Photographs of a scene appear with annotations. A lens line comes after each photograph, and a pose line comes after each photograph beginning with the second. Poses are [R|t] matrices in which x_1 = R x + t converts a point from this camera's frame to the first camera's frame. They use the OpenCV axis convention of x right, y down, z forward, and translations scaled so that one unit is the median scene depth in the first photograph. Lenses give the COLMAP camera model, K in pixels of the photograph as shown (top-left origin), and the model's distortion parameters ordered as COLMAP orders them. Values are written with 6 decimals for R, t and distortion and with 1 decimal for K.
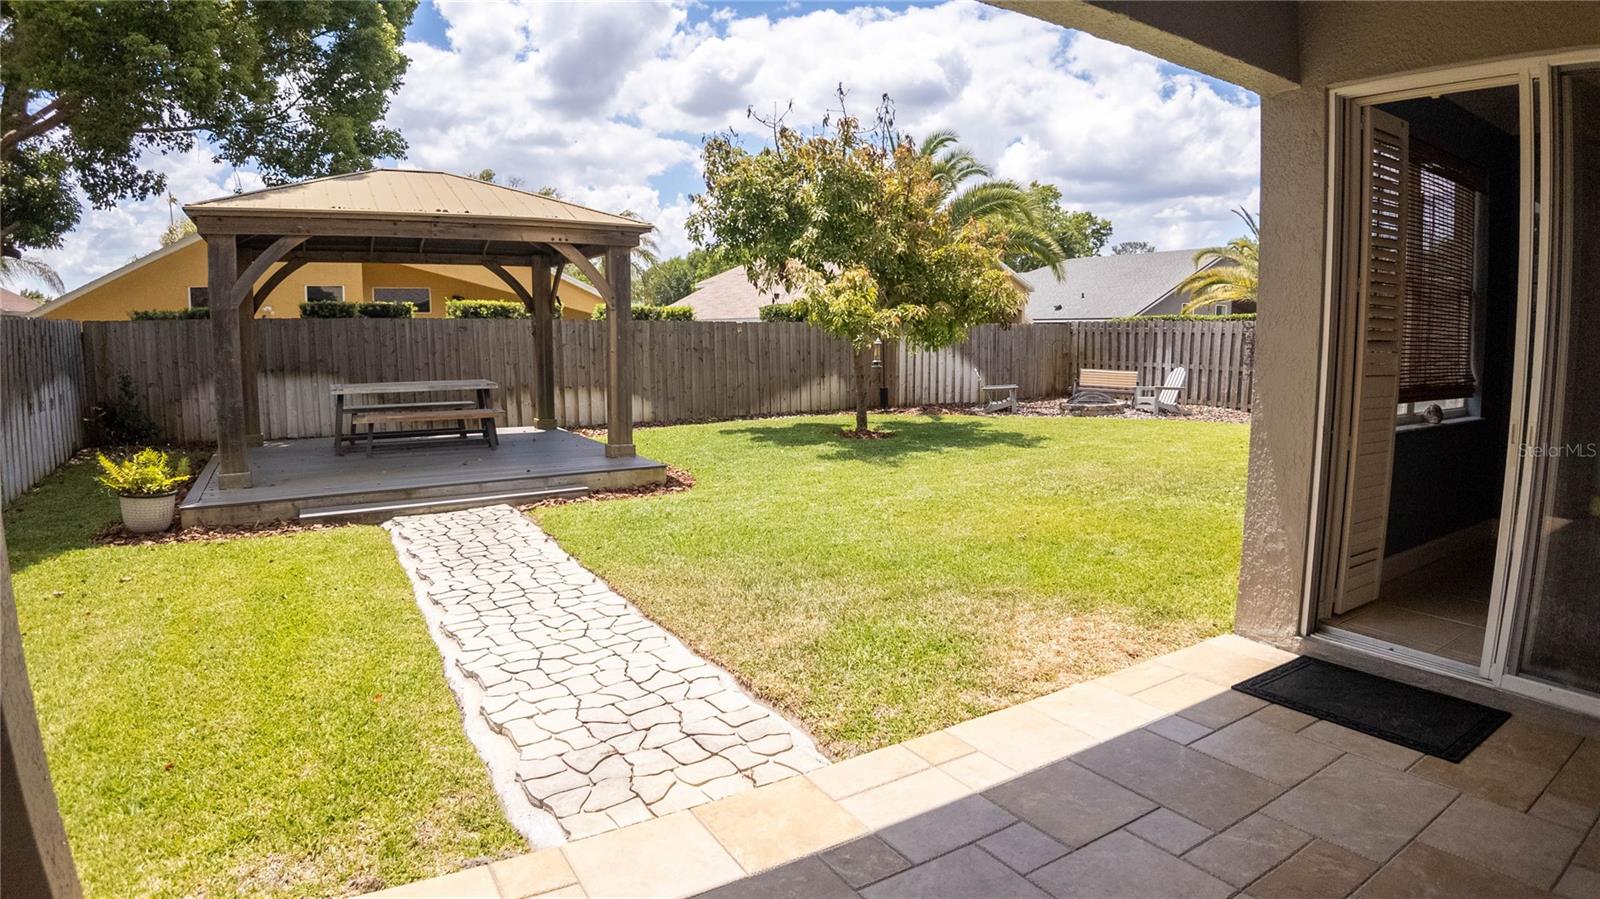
lens RADIAL K [[703.3, 0, 832.8], [0, 703.3, 459.9], [0, 0, 1]] dist [-0.090071, -0.000389]
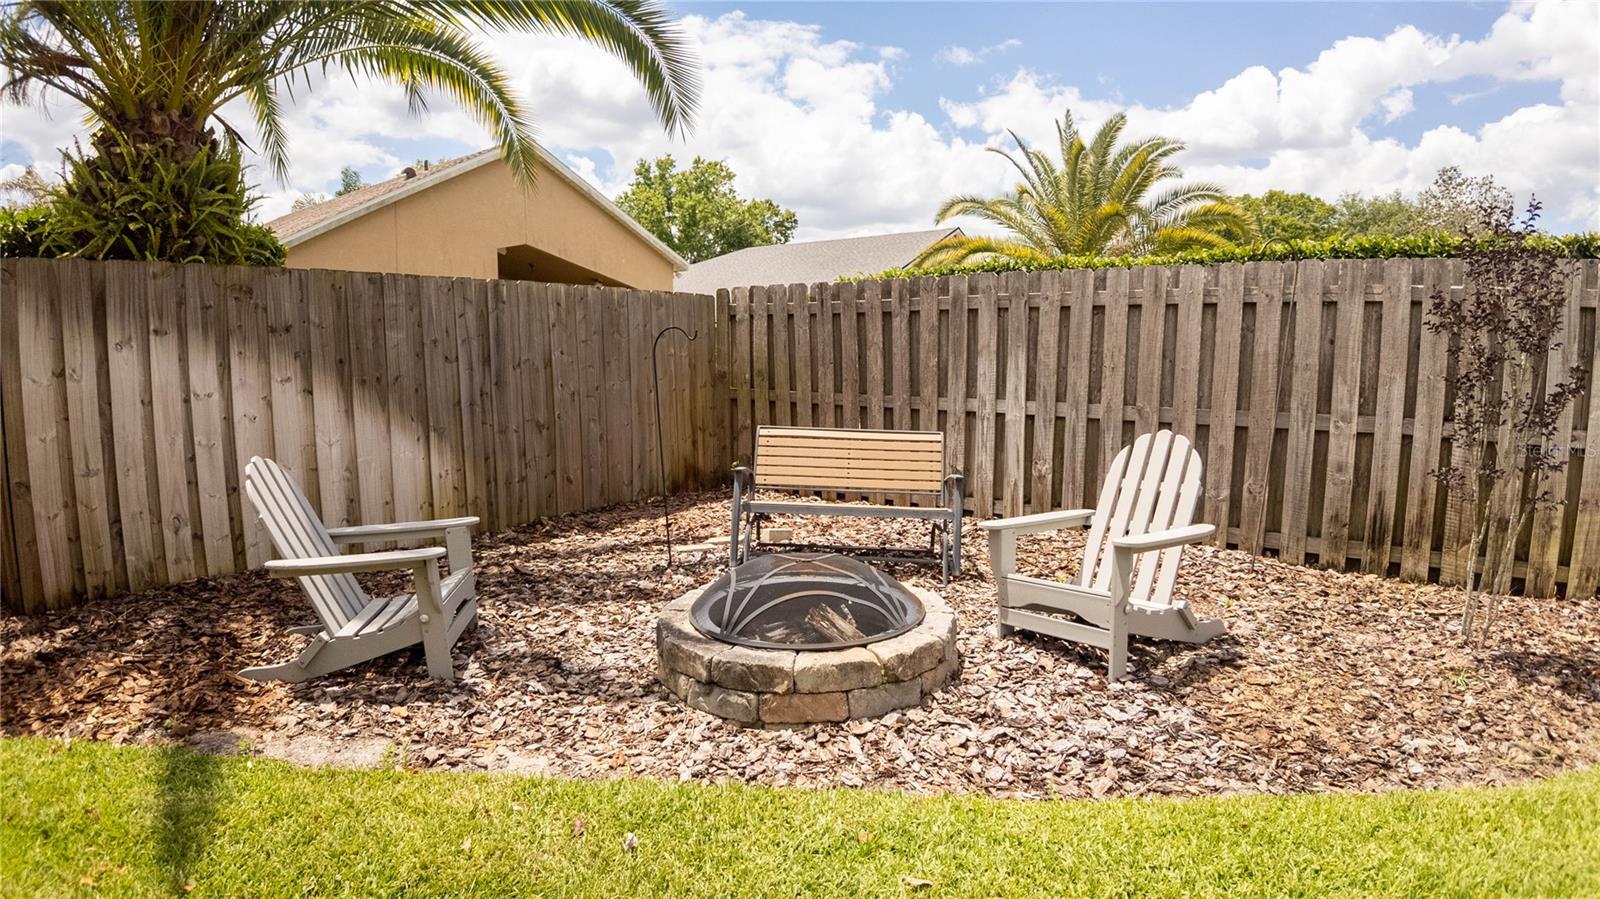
lens RADIAL K [[845.6, 0, 808.2], [0, 845.6, 450.3], [0, 0, 1]] dist [-0.067312, -0.047217]
pose [[0.925491, -0.031195, 0.377482, 0.236506], [0.054996, 0.997109, -0.052435, -0.098354], [-0.374755, 0.069288, 0.924531, 0.647450]]
